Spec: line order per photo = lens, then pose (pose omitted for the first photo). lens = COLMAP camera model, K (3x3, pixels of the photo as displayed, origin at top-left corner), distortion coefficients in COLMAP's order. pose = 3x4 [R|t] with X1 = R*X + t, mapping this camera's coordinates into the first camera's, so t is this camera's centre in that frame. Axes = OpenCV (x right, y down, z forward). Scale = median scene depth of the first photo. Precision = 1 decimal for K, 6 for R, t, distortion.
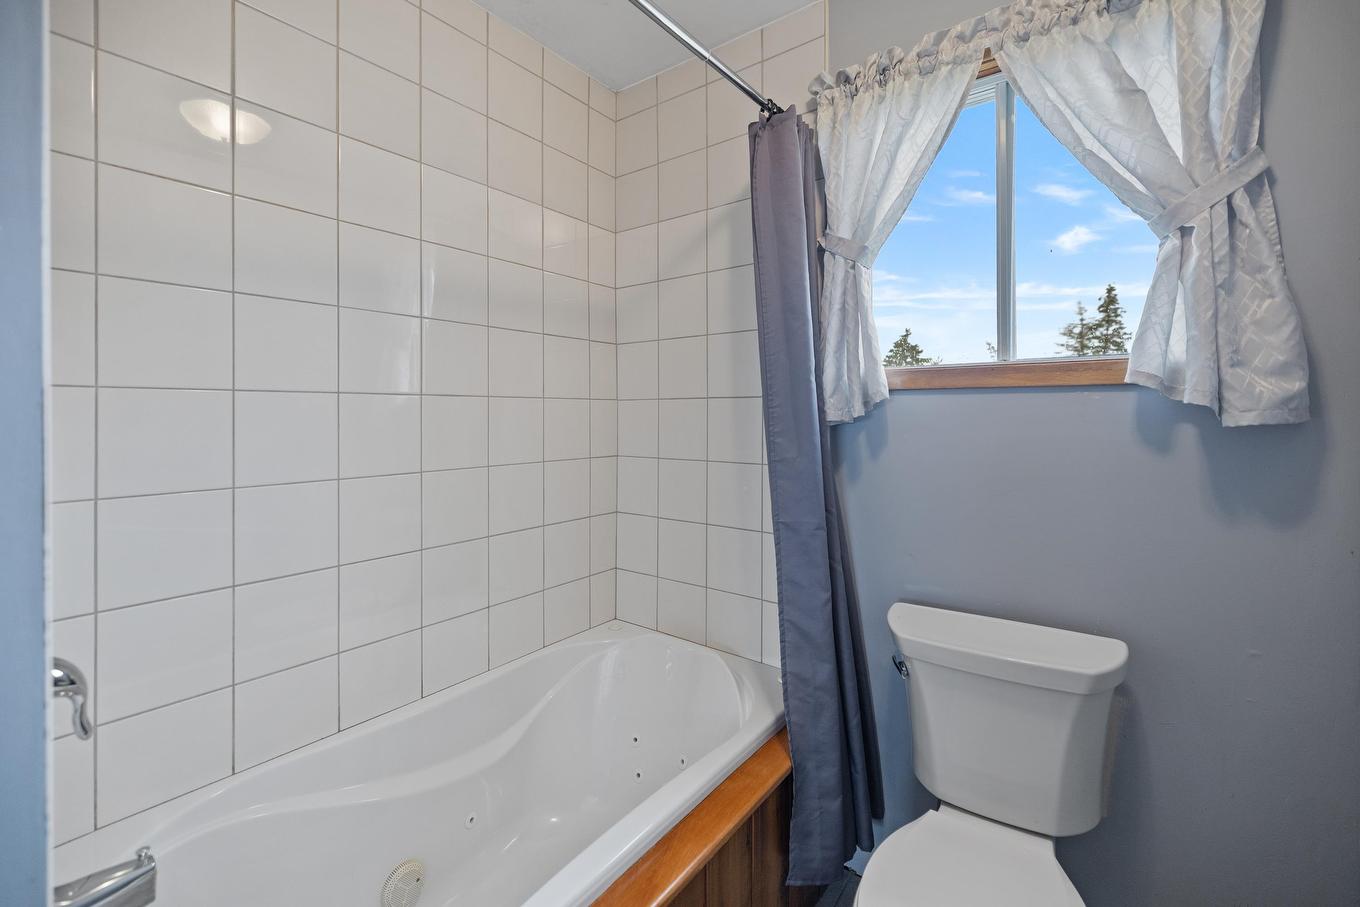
lens RADIAL K [[580.6, 0, 689.3], [0, 580.6, 430.8], [0, 0, 1]] dist [-0.002014, -0.000688]
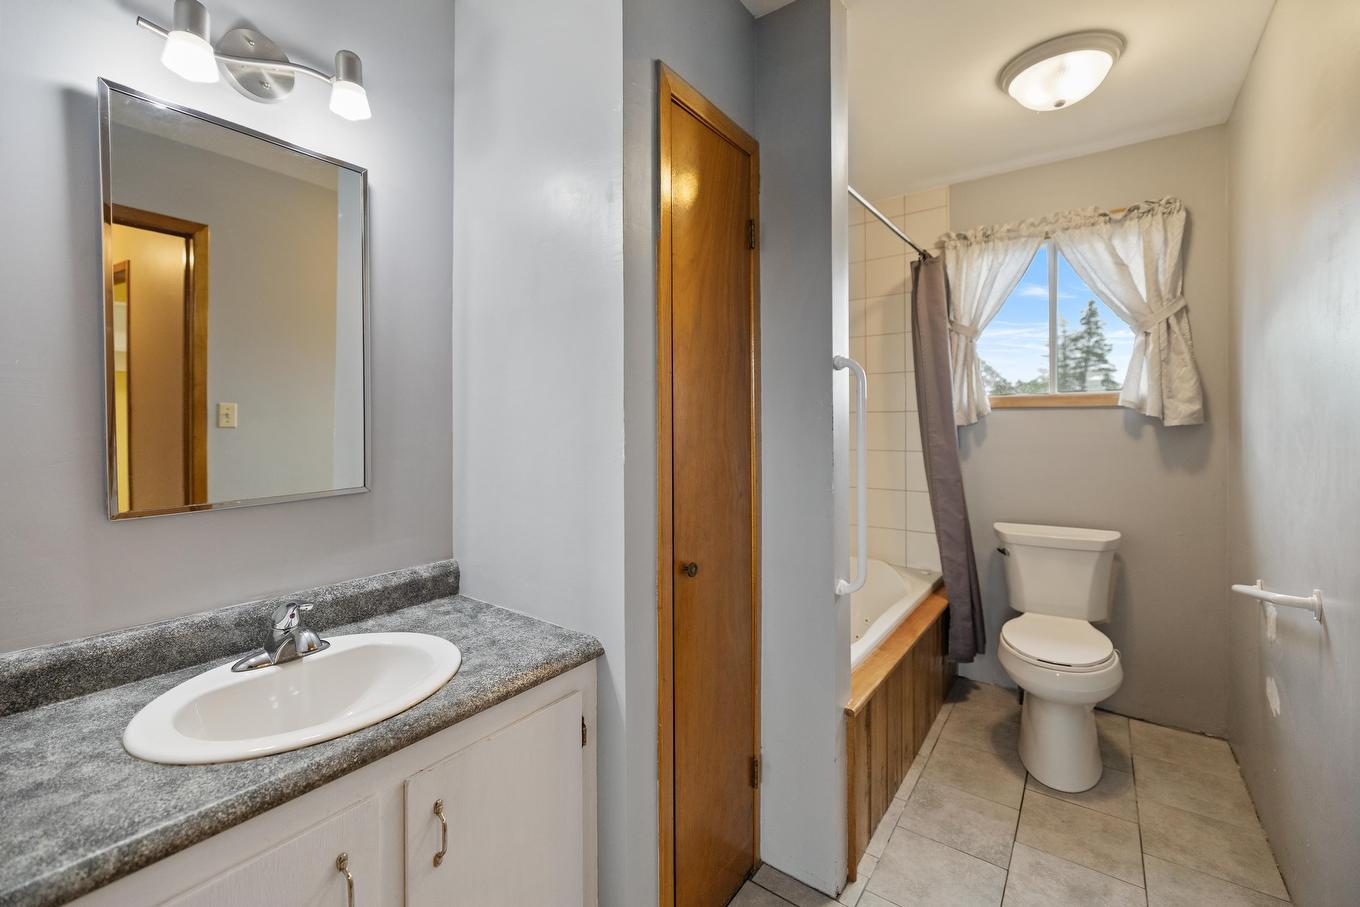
lens RADIAL K [[580.6, 0, 679.9], [0, 580.6, 440.1], [0, 0, 1]] dist [-0.002014, -0.000688]
pose [[0.999942, -0.002134, 0.010599, -0.826469], [0.002158, 0.999995, -0.002247, 0.041661], [-0.010594, 0.002270, 0.999941, -1.039490]]
